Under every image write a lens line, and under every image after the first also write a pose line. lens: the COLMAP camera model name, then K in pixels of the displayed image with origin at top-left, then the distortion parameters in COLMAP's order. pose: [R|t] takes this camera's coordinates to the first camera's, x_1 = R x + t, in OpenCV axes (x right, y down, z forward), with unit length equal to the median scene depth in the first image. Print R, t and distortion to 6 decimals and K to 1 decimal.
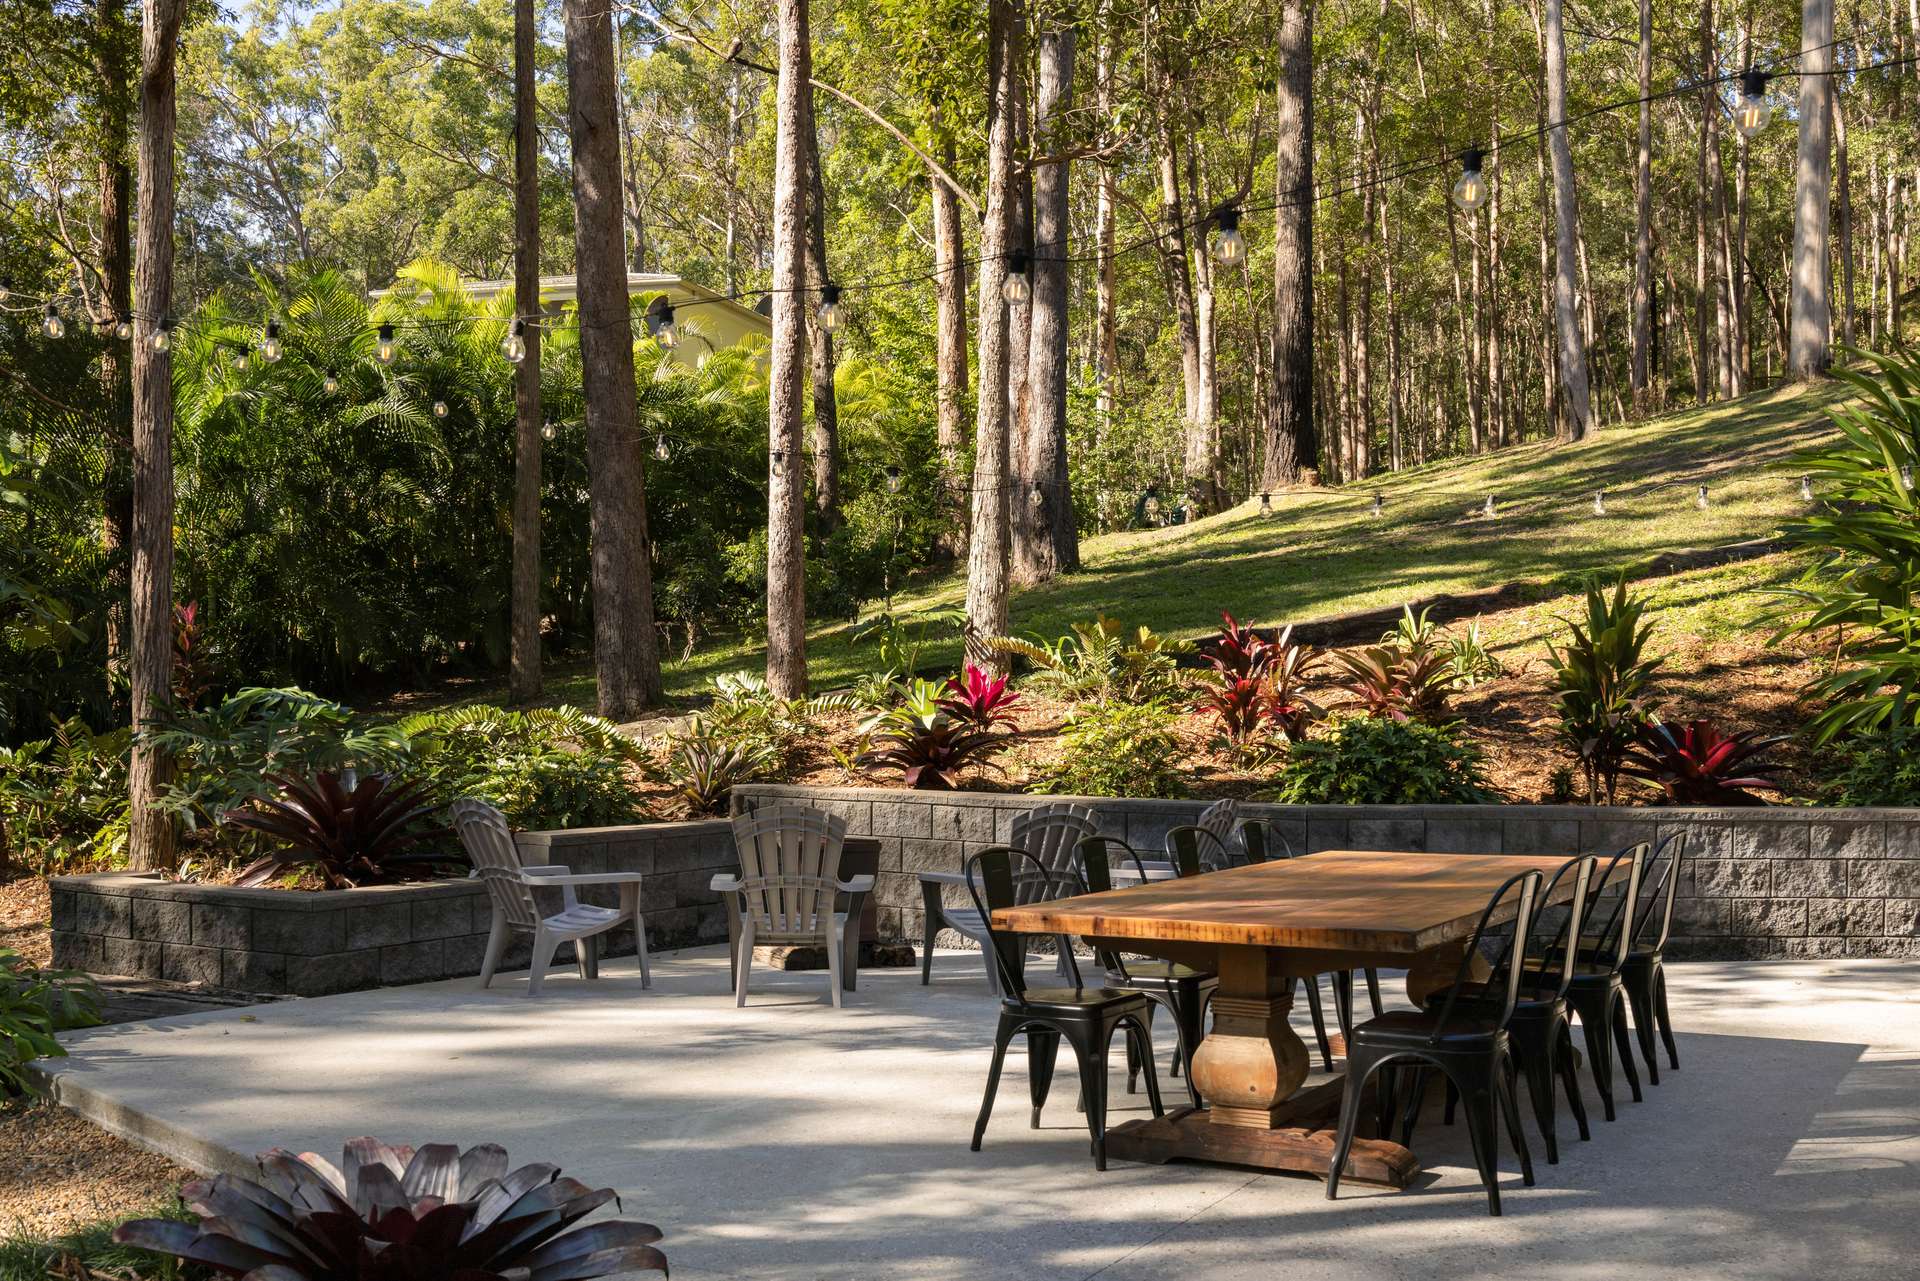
lens RADIAL K [[1880.0, 0, 960.0], [0, 1880.0, 640.5], [0, 0, 1]] dist [-0.009062, -0.001229]
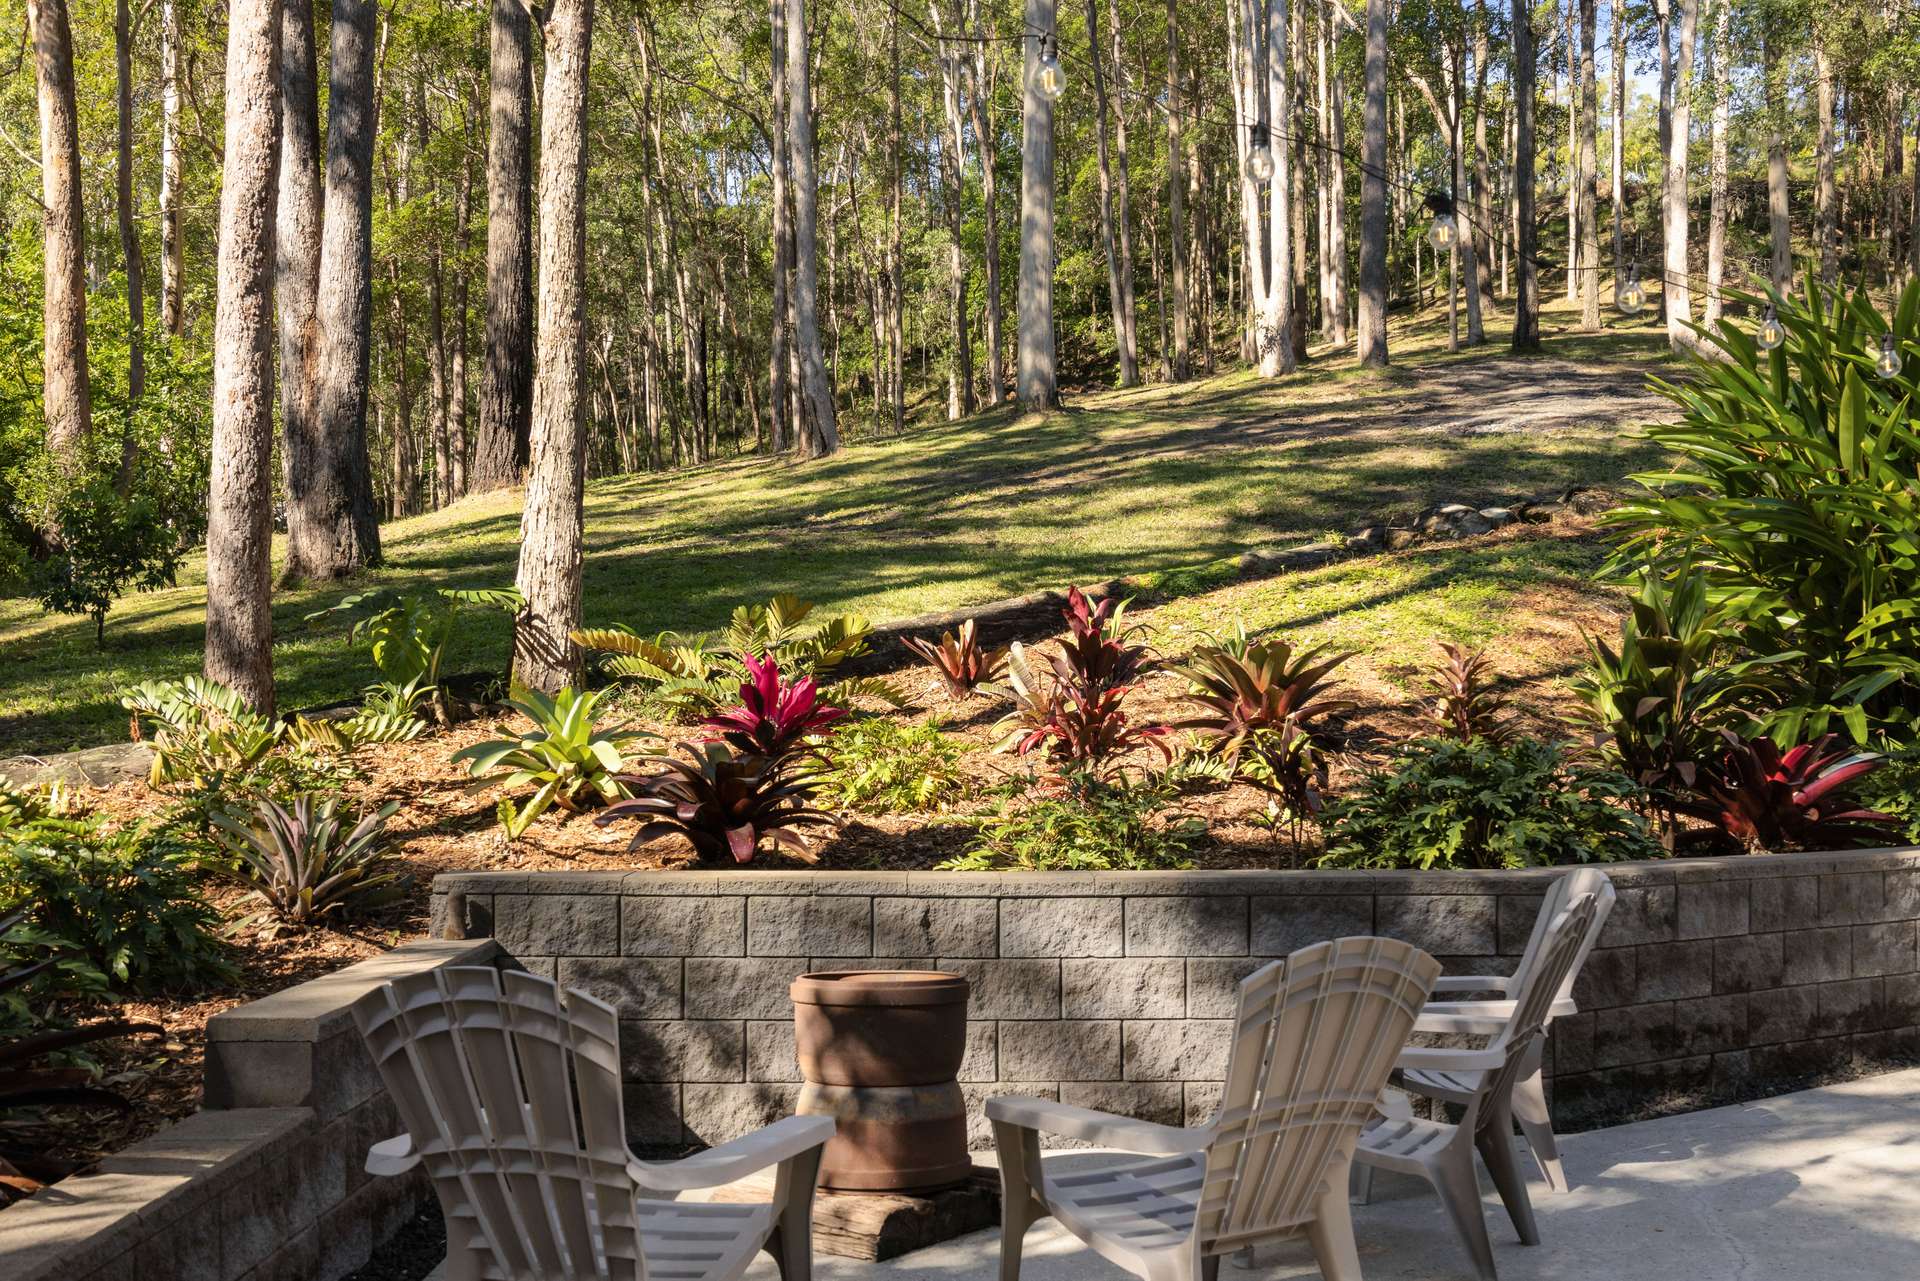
lens RADIAL K [[1880.0, 0, 960.0], [0, 1880.0, 640.5], [0, 0, 1]] dist [-0.009062, -0.001229]
pose [[0.864653, 0.018762, 0.502020, -0.196271], [-0.008583, 0.999708, -0.022578, 0.015687], [-0.502297, 0.015213, 0.864562, 0.346919]]
